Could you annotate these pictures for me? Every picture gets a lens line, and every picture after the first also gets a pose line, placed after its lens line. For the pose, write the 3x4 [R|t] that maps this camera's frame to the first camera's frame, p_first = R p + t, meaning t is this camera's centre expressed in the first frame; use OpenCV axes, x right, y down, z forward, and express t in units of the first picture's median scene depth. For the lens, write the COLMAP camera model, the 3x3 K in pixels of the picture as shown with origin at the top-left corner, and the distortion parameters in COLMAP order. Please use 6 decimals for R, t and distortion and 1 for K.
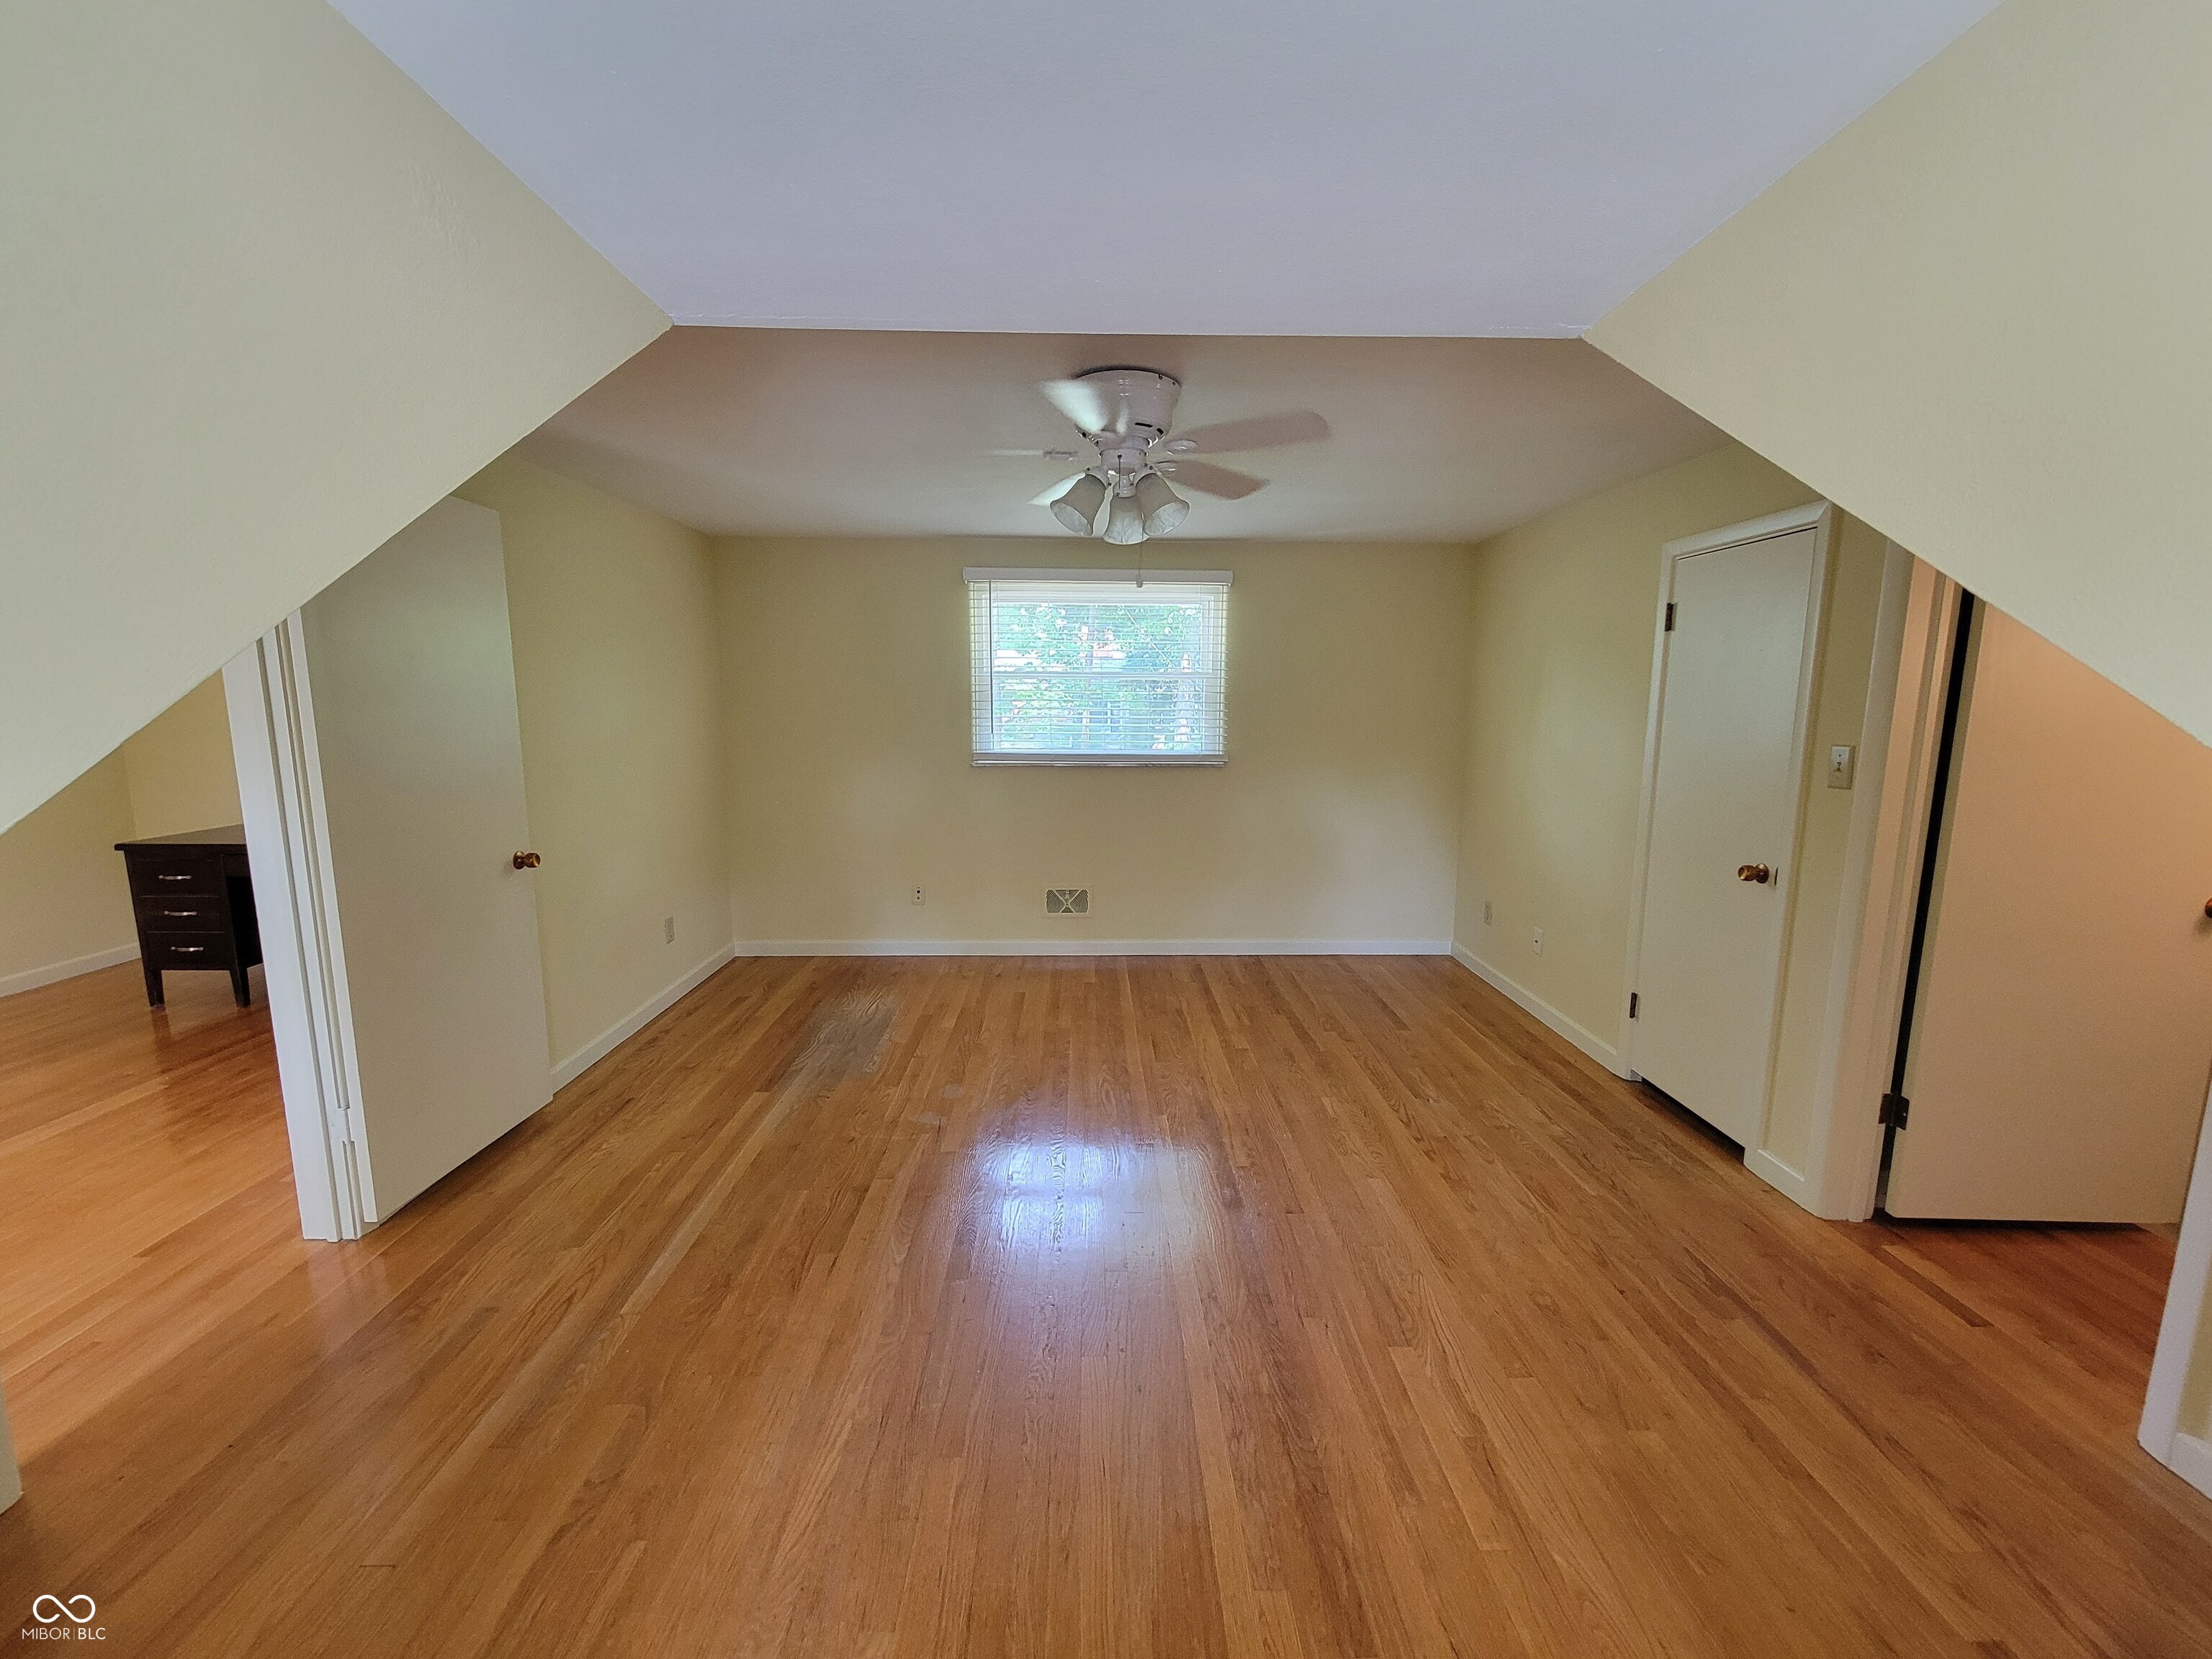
lens RADIAL K [[906.9, 0, 1105.3], [0, 906.9, 832.8], [0, 0, 1]] dist [-0.001594, -0.000107]
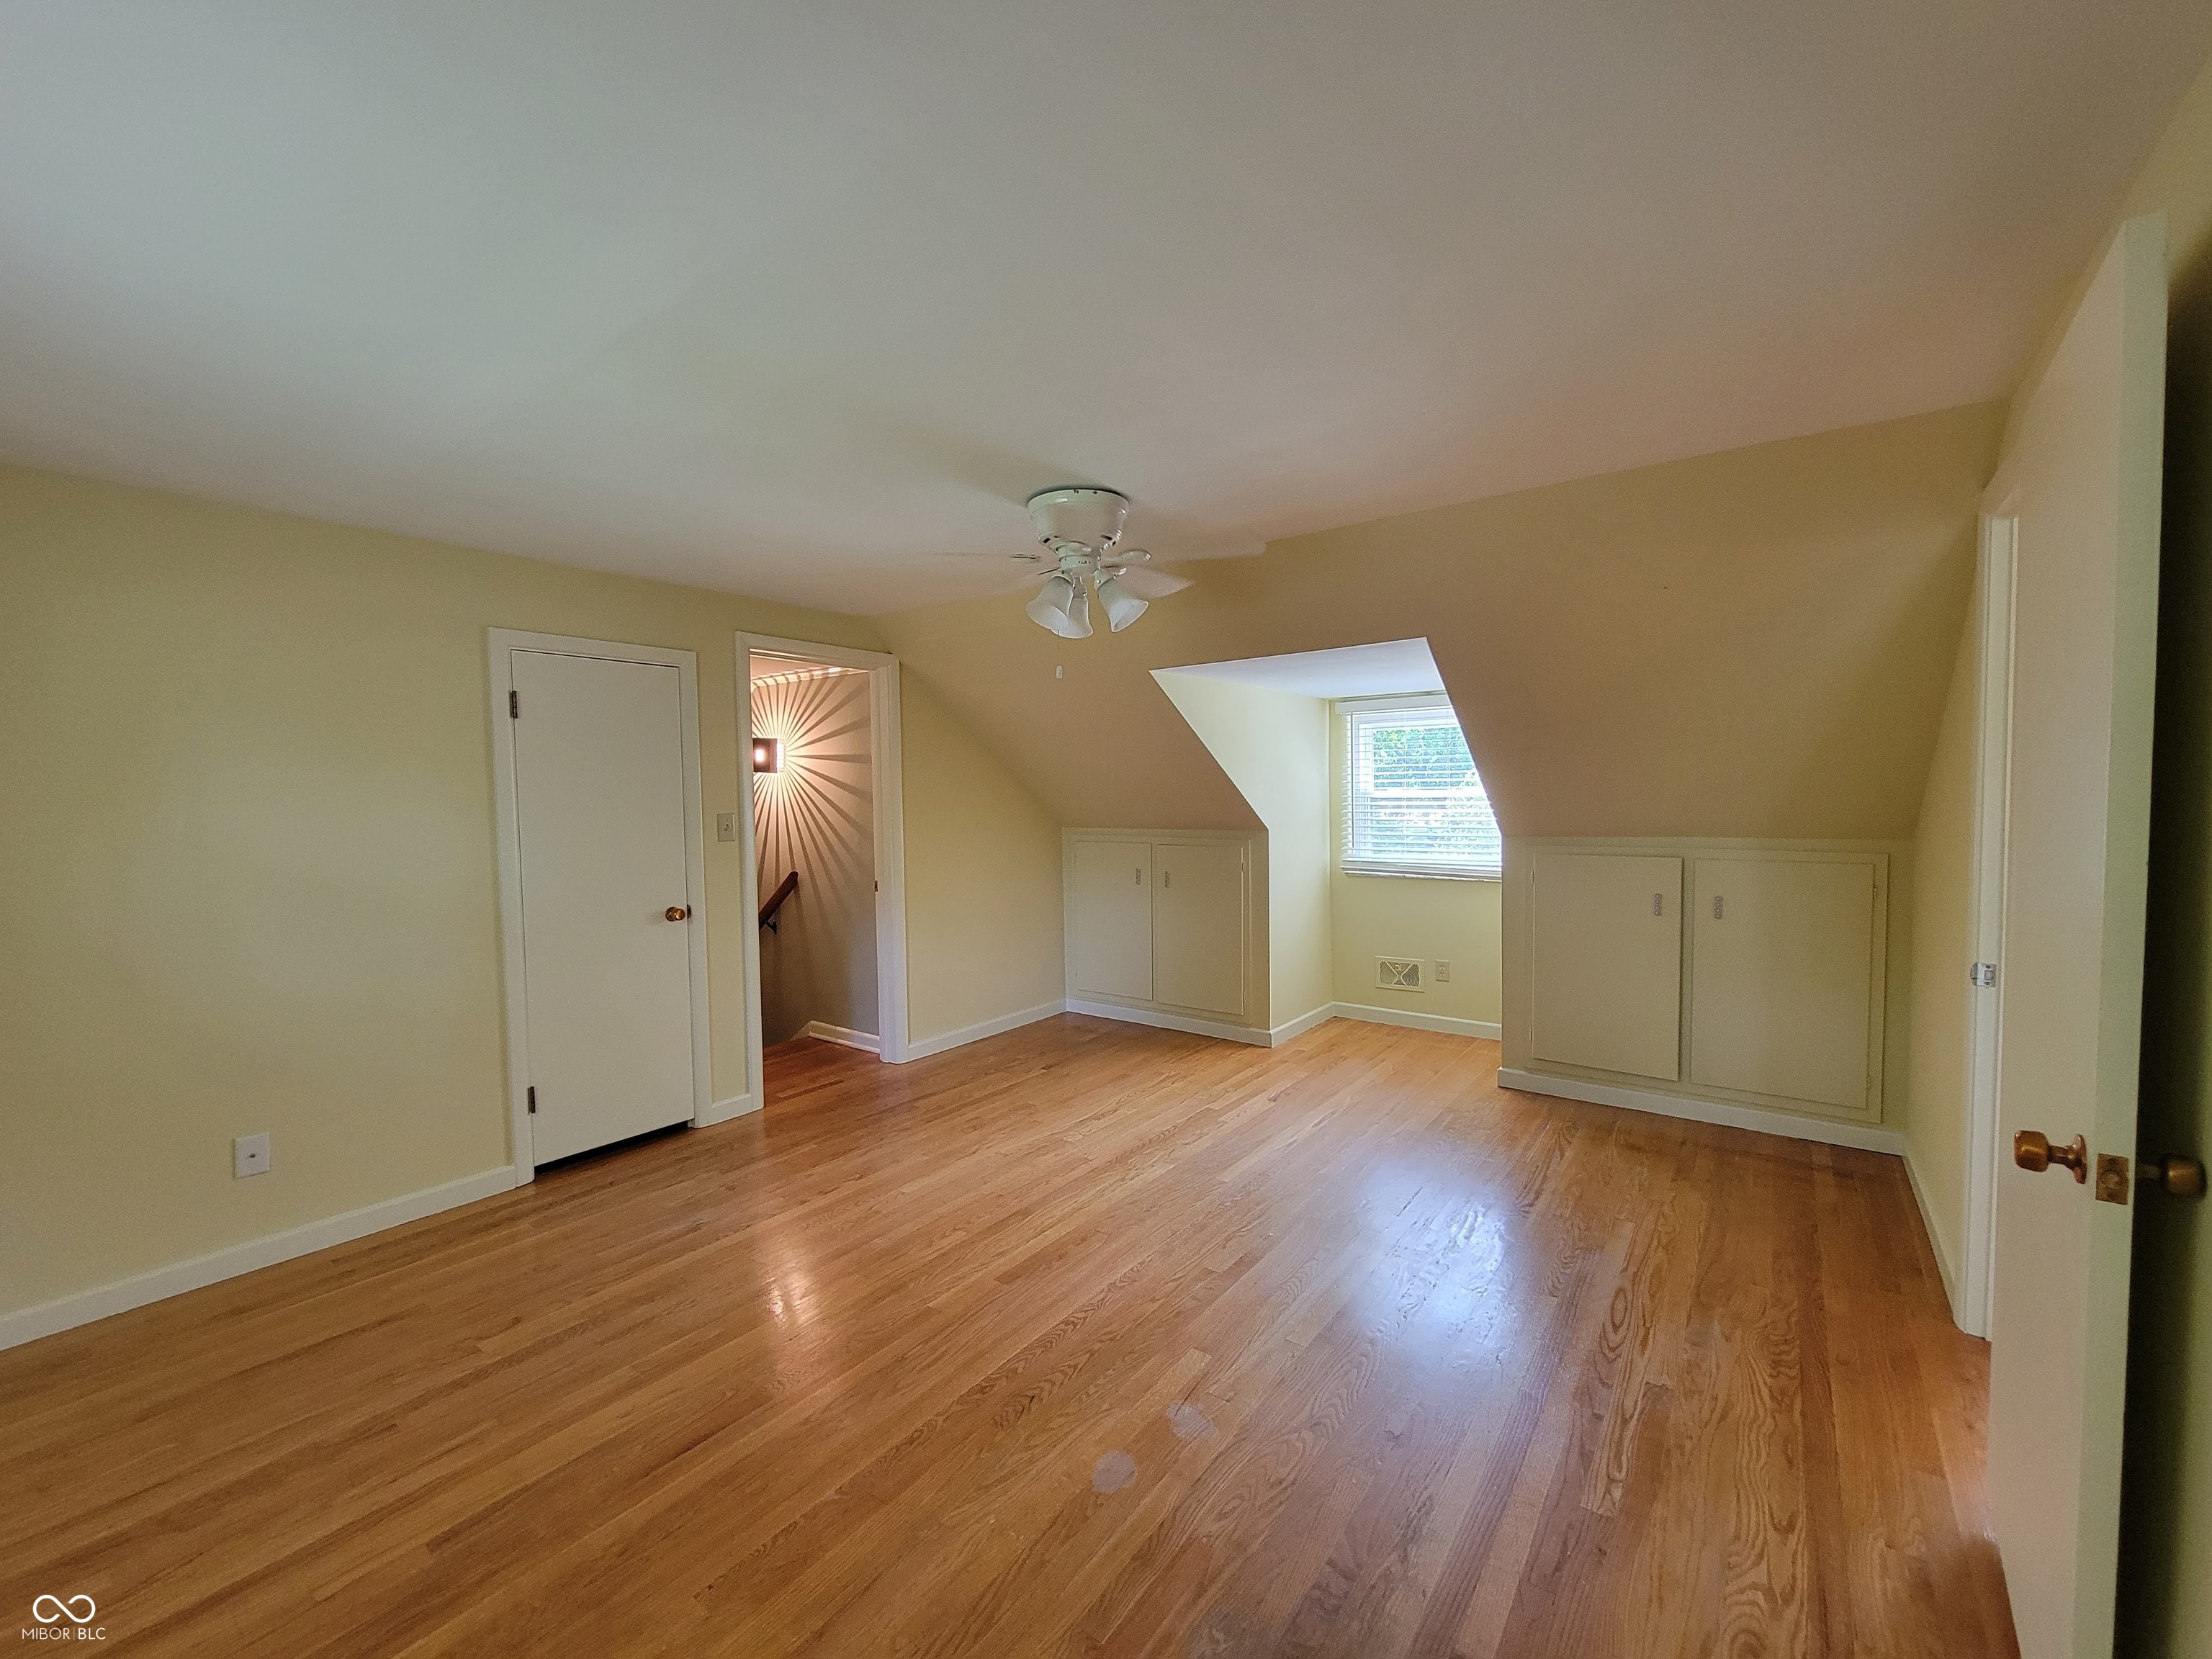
lens RADIAL K [[906.9, 0, 1099.2], [0, 906.9, 835.9], [0, 0, 1]] dist [-0.001594, -0.000107]
pose [[-0.785151, -0.022150, 0.618908, -0.459334], [0.104523, 0.980284, 0.167682, -0.174754], [-0.610420, 0.196346, -0.767356, 1.256099]]
